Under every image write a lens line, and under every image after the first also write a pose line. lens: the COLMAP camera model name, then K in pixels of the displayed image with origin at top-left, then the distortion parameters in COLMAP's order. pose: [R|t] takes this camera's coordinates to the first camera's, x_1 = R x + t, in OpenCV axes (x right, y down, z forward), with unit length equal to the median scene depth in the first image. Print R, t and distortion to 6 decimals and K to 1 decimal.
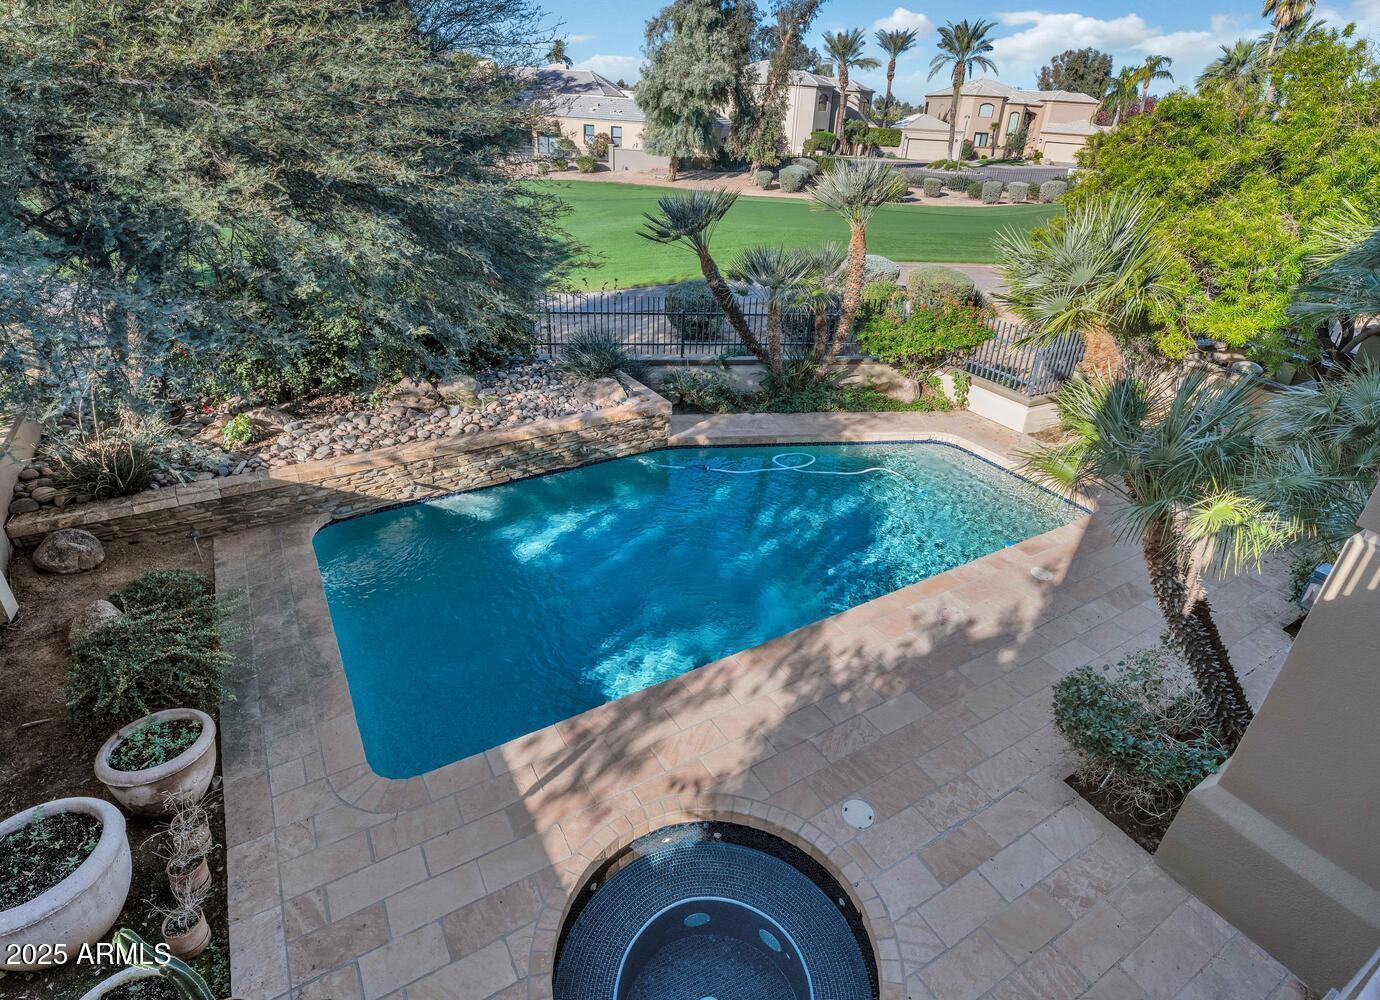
lens RADIAL K [[721.2, 0, 706.7], [0, 721.2, 473.2], [0, 0, 1]] dist [-0.002930, 0.000175]
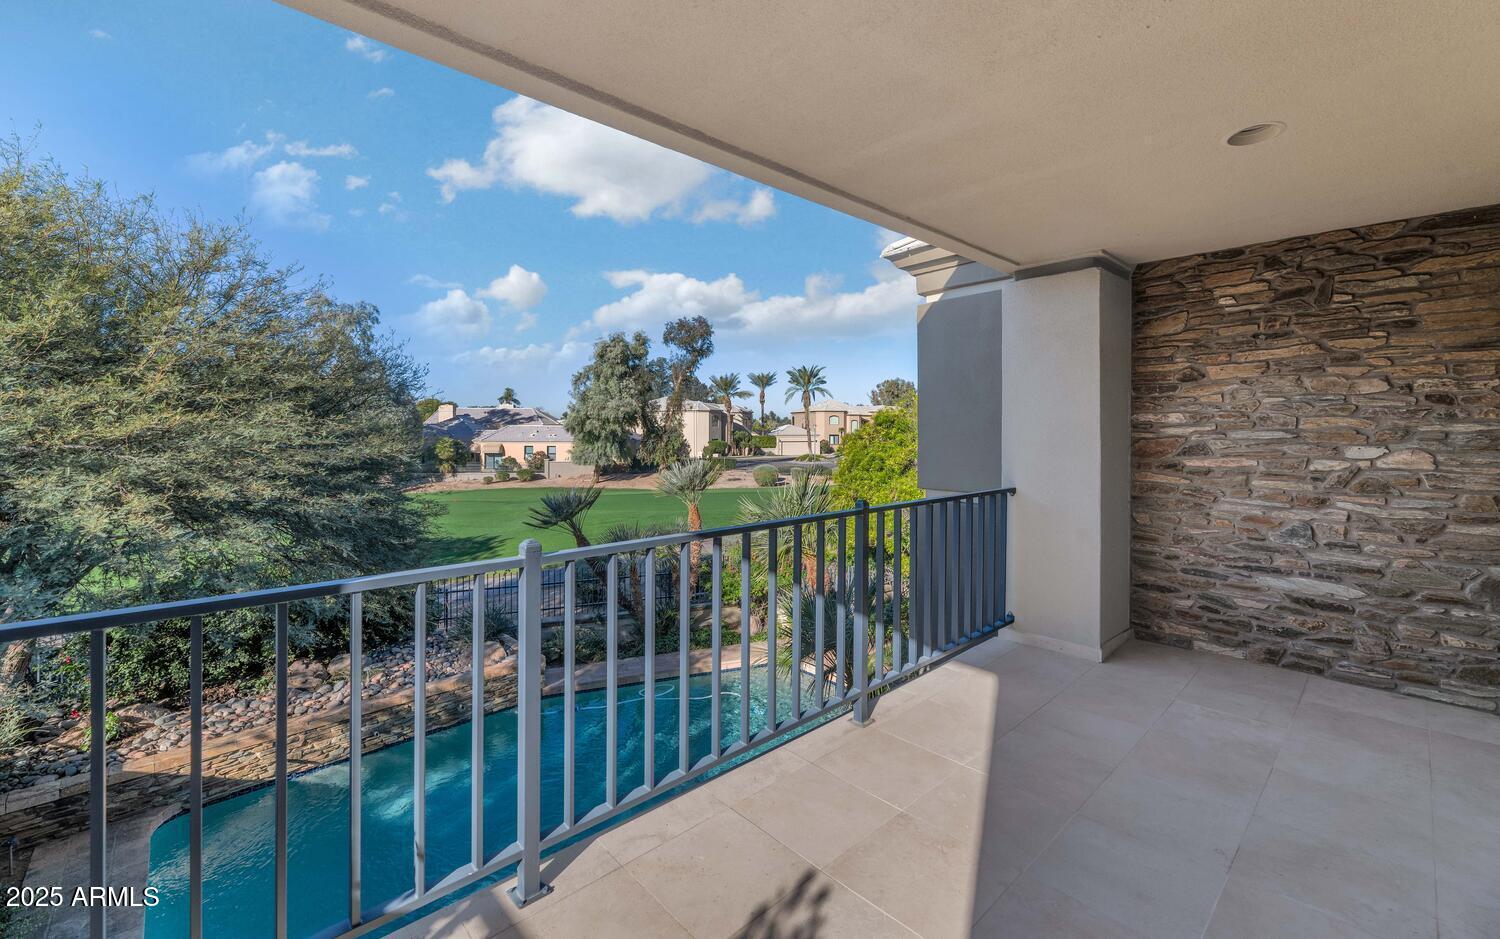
lens RADIAL K [[616.2, 0, 762.4], [0, 616.2, 430.6], [0, 0, 1]] dist [-0.000399, 0.000084]
pose [[0.978725, -0.051534, 0.198600, 0.116820], [0.134341, 0.892565, -0.430441, 0.055314], [-0.155081, 0.447964, 0.880499, -0.120656]]
